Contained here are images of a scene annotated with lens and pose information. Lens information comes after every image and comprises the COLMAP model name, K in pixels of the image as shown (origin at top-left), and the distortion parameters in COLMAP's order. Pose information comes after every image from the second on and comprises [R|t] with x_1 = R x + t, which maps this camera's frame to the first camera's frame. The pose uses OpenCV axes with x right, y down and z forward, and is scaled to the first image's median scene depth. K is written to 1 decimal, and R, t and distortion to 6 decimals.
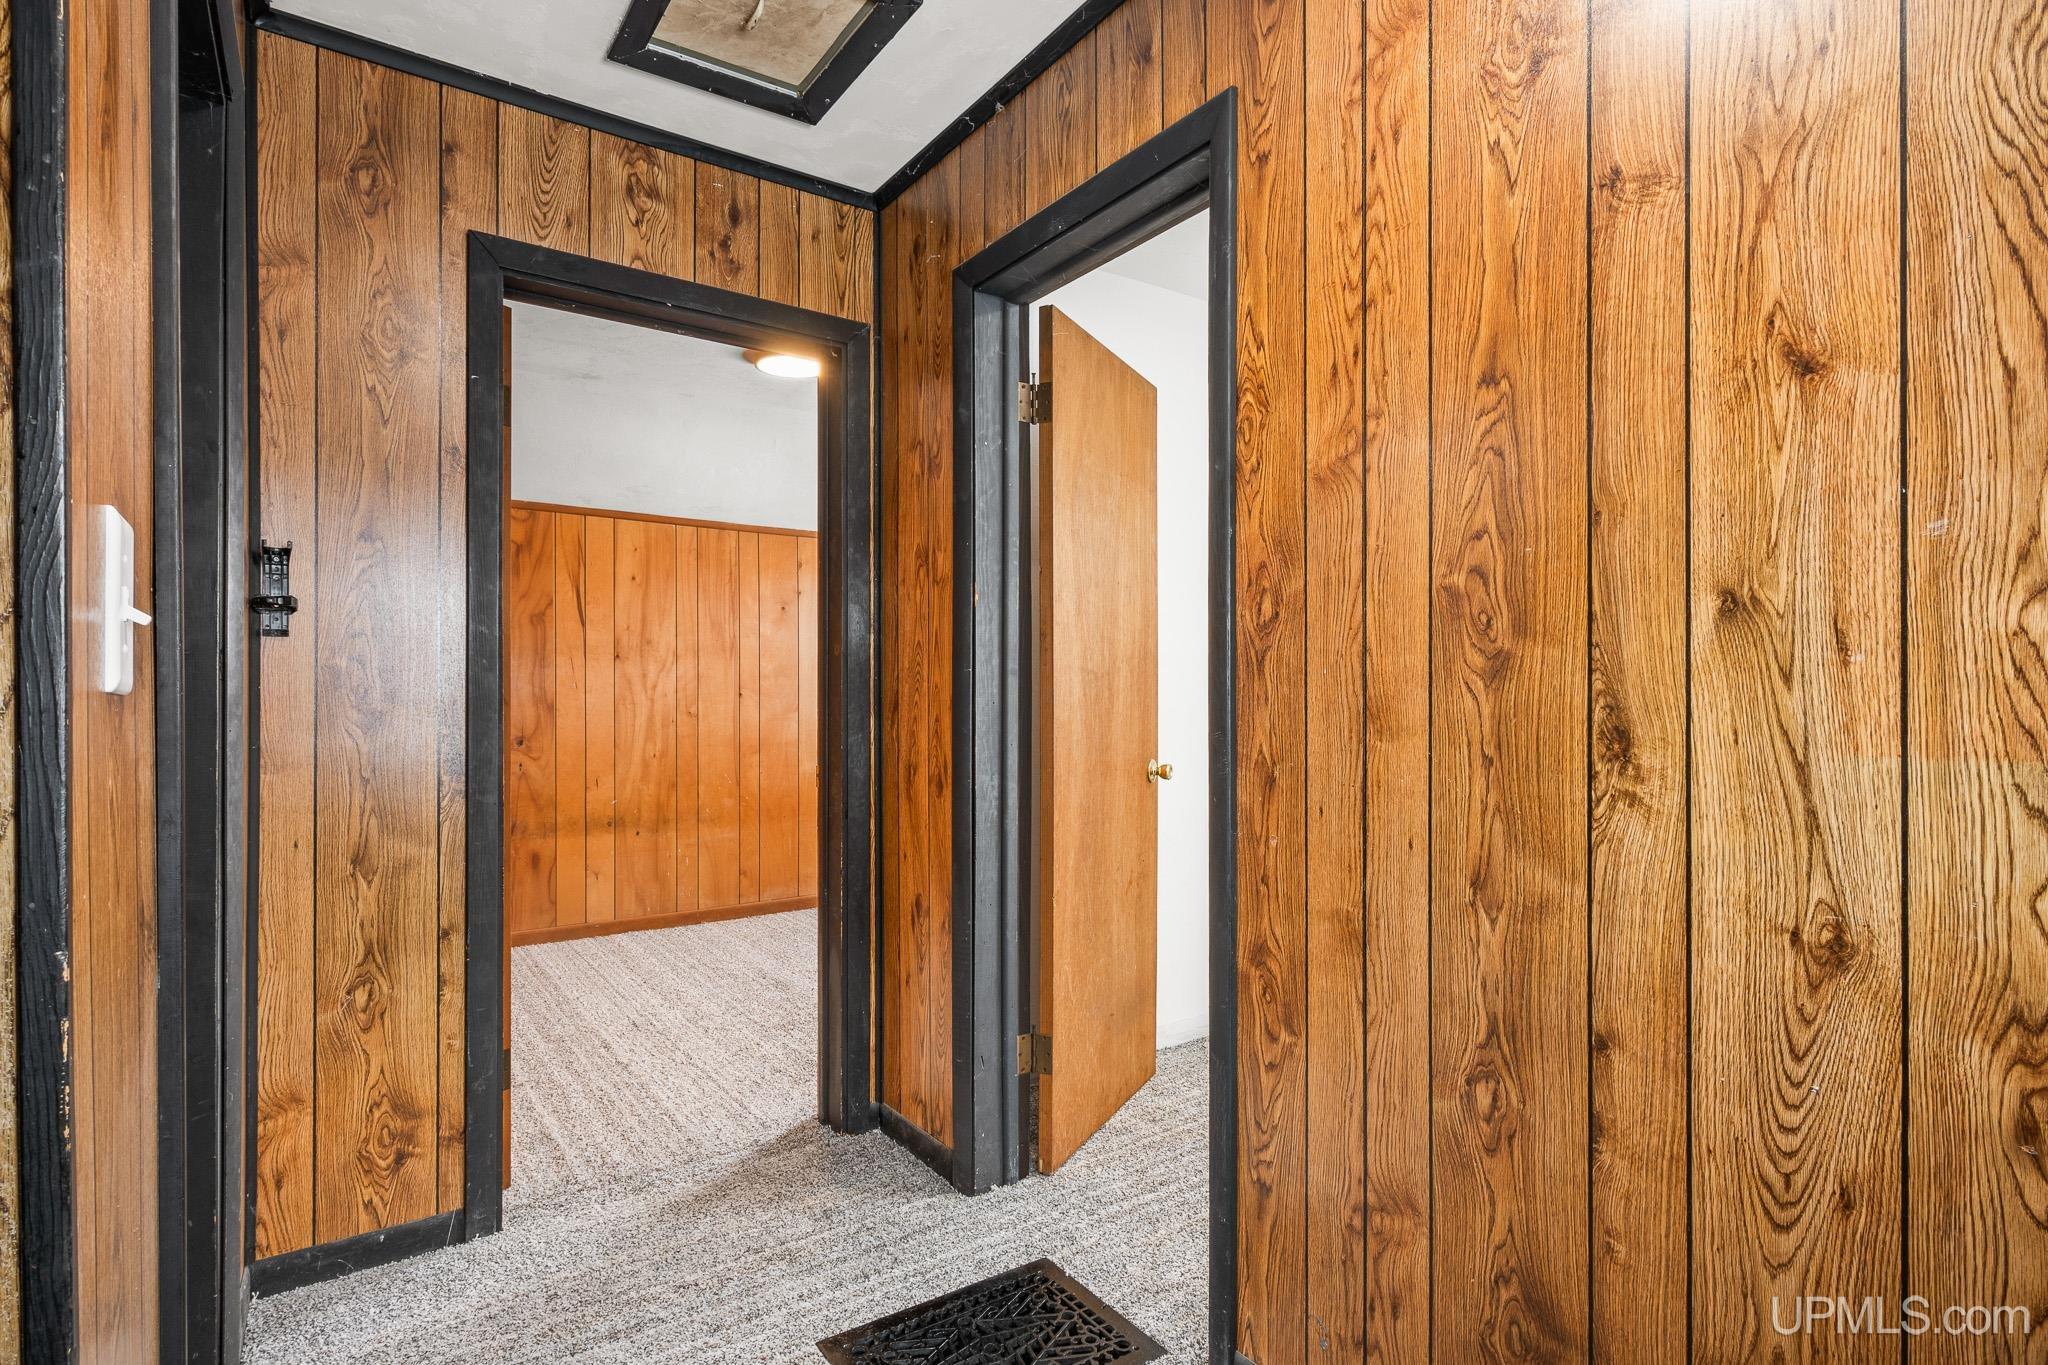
lens RADIAL K [[1018.5, 0, 1018.8], [0, 1018.5, 698.1], [0, 0, 1]] dist [0.002610, 0.001371]
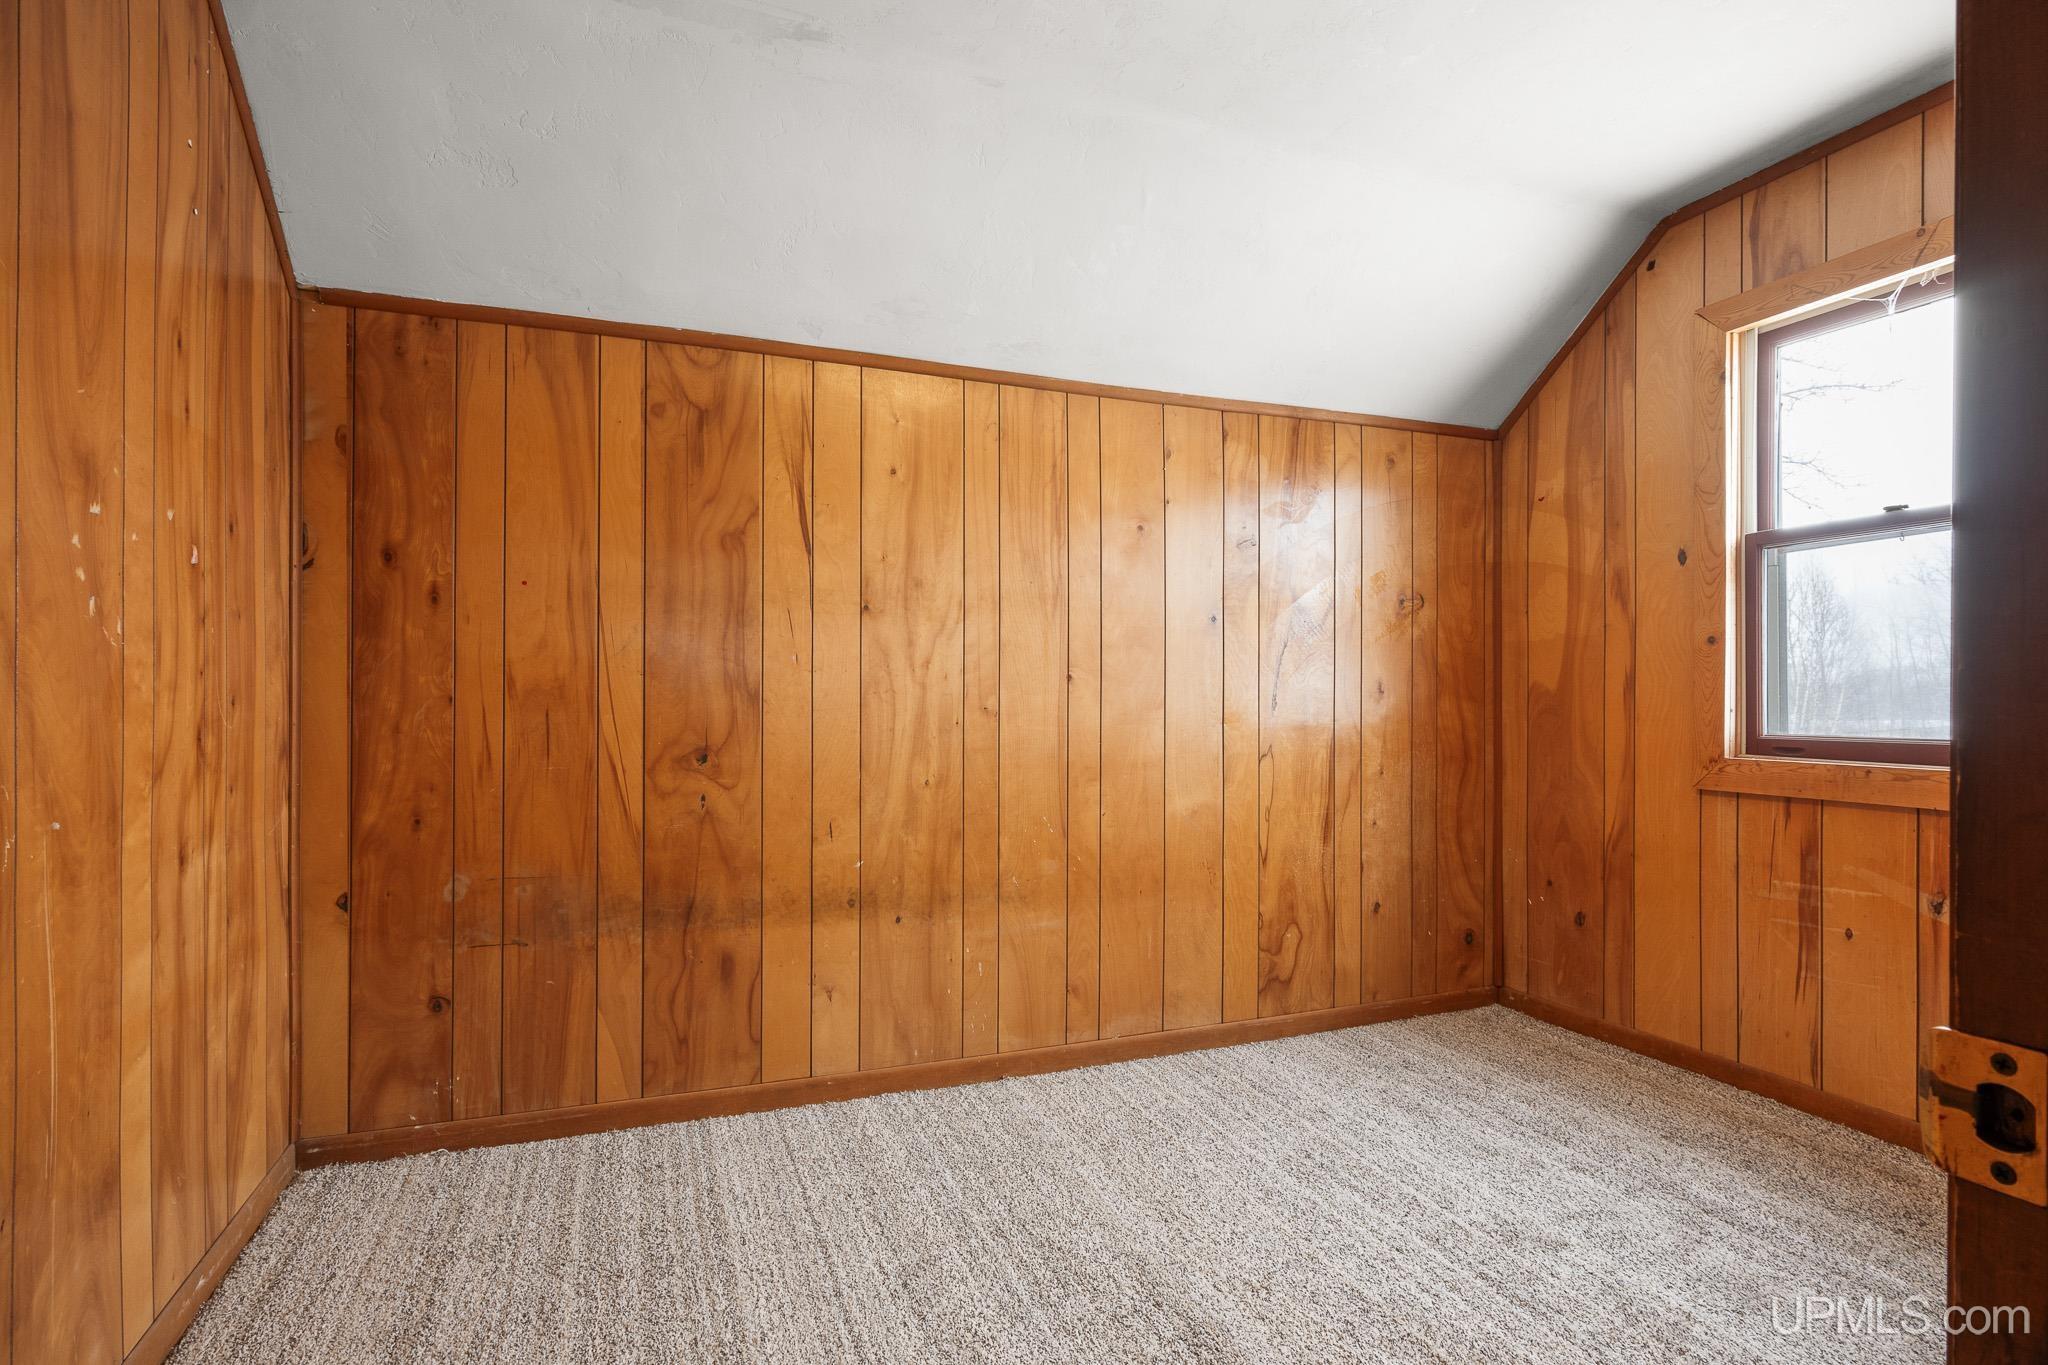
lens RADIAL K [[1018.5, 0, 1024.8], [0, 1018.5, 696.9], [0, 0, 1]] dist [0.002610, 0.001371]
pose [[0.968212, 0.003528, -0.250105, -0.162963], [-0.004290, 0.999988, -0.002503, 0.009429], [0.250093, 0.003496, 0.968216, 0.464396]]
